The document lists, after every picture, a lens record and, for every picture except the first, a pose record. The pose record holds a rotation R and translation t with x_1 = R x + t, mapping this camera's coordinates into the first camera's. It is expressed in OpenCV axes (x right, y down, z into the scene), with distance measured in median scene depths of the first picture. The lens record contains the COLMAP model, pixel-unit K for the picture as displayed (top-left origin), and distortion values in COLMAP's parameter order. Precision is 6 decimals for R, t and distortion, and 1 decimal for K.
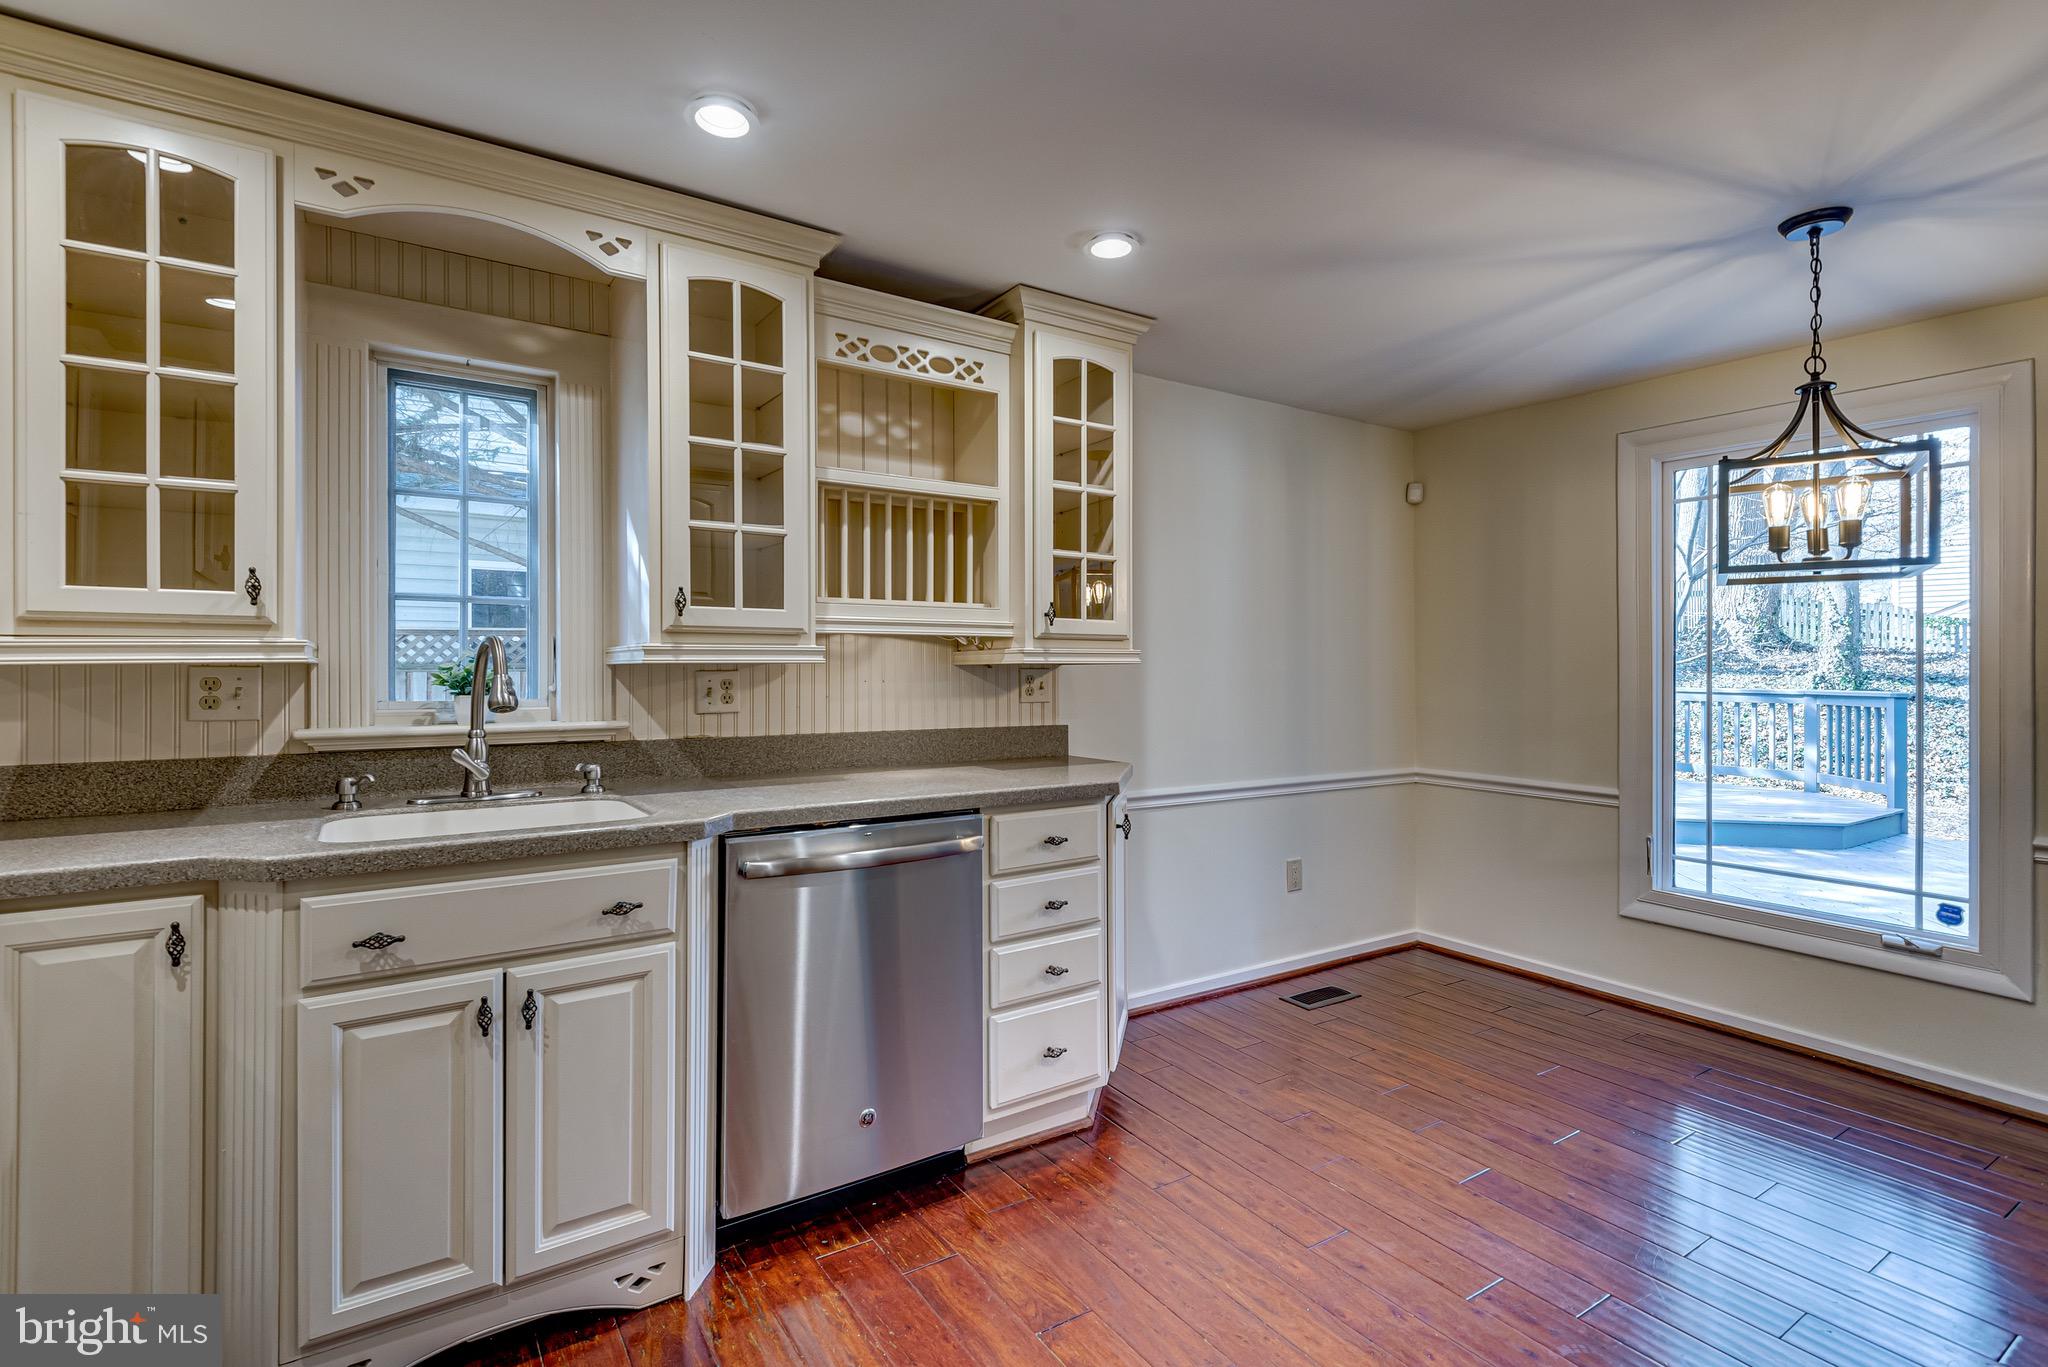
lens RADIAL K [[930.6, 0, 1041.9], [0, 930.6, 674.0], [0, 0, 1]] dist [0.030369, -0.010272]
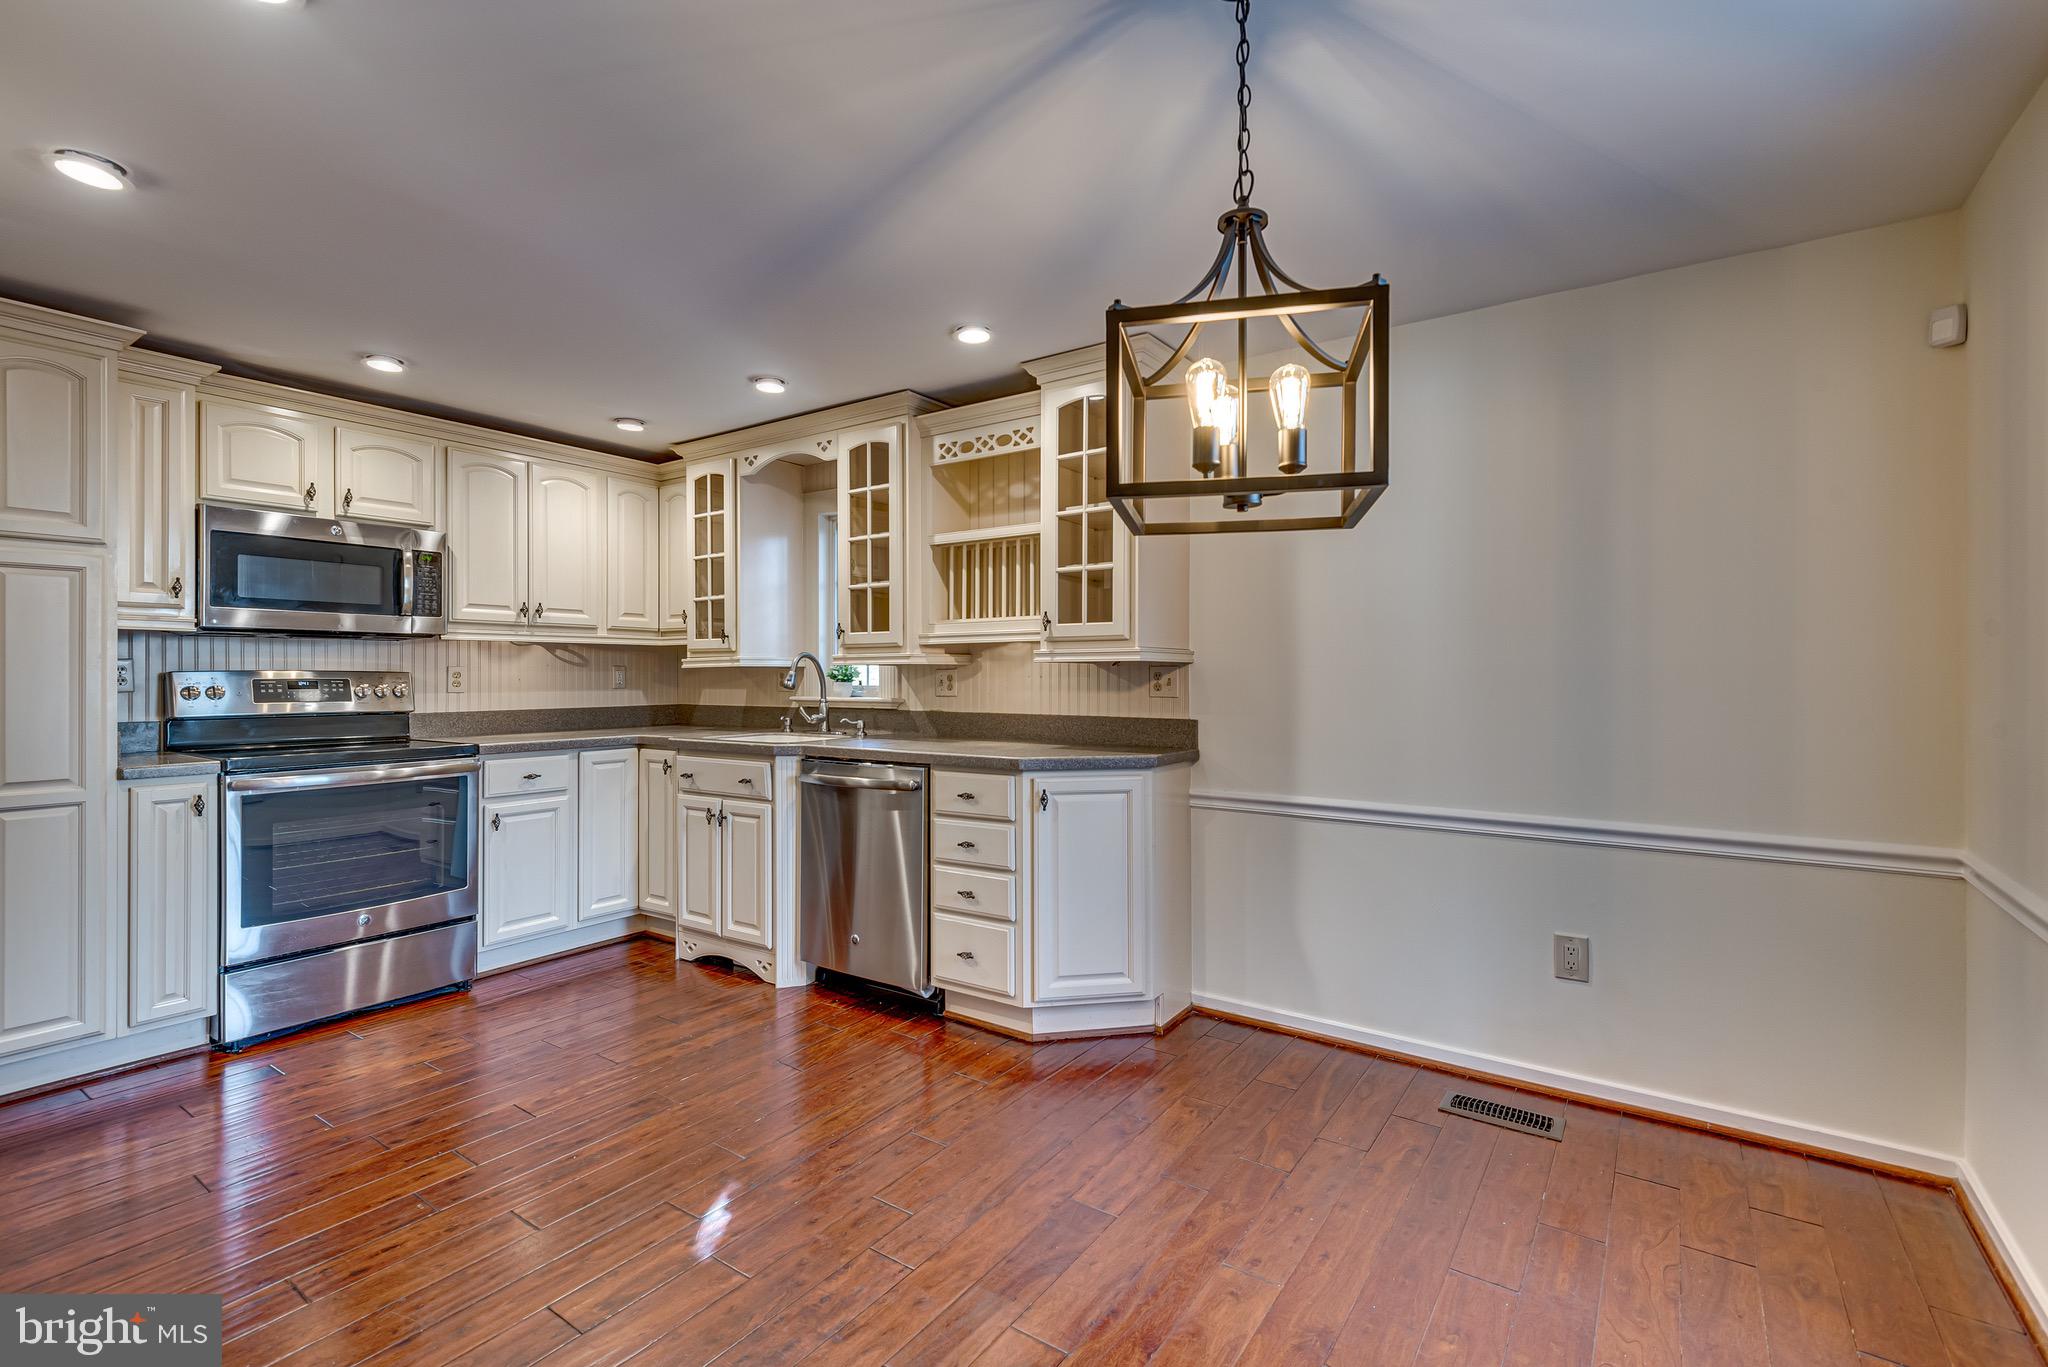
lens RADIAL K [[930.6, 0, 984.7], [0, 930.6, 671.3], [0, 0, 1]] dist [0.030369, -0.010272]
pose [[0.361177, -0.000054, -0.932497, 1.179223], [0.000668, 1.000000, 0.000201, 0.000301], [0.932497, -0.000696, 0.361177, 0.513487]]
